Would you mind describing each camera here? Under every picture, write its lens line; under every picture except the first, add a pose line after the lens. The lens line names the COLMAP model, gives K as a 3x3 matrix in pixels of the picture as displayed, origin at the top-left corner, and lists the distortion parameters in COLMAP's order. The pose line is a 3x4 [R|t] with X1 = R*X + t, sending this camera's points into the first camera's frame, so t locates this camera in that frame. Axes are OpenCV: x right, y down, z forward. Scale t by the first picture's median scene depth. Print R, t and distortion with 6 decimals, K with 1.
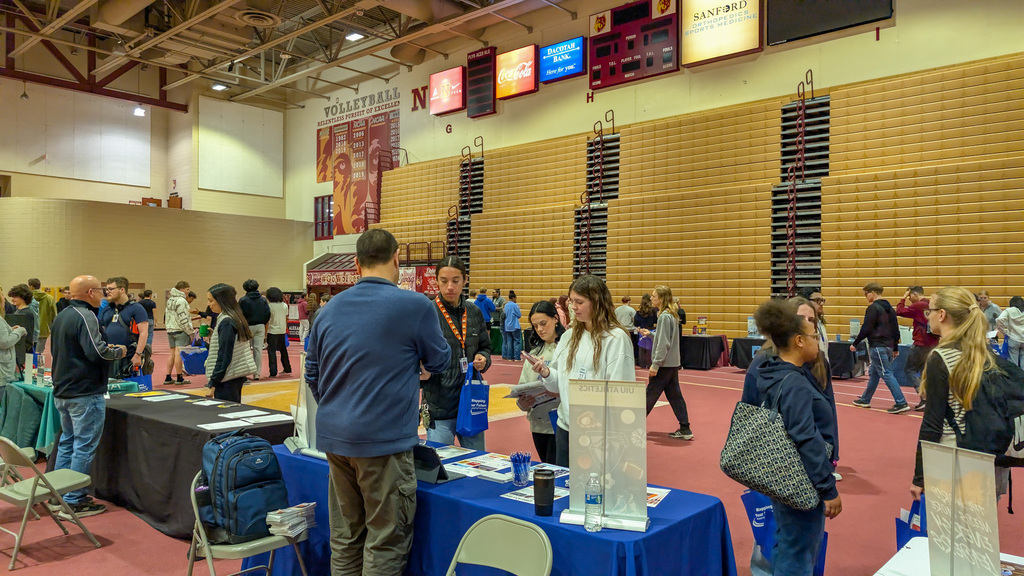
lens RADIAL K [[720.6, 0, 511.2], [0, 720.6, 294.9], [0, 0, 1]] dist [0.020940, -0.008765]
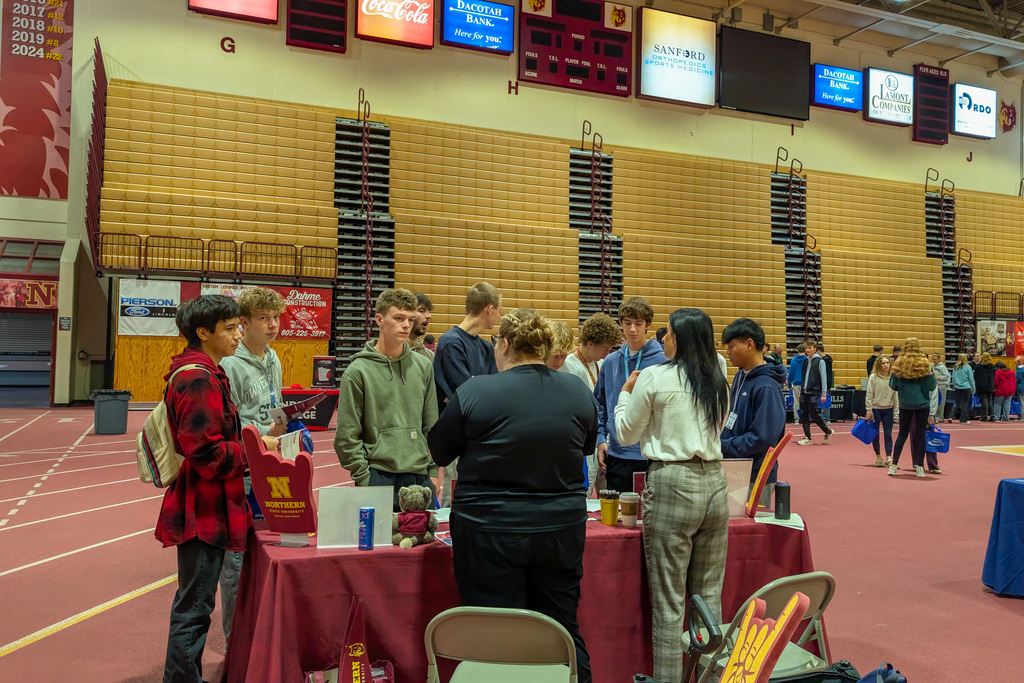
lens RADIAL K [[839.9, 0, 511.3], [0, 839.9, 333.5], [0, 0, 1]] dist [0.013335, -0.031800]
pose [[0.460036, 0.027879, 0.887463, -0.774818], [-0.029591, 0.999433, -0.016058, 0.004089], [-0.887407, -0.018874, 0.460600, 0.661218]]
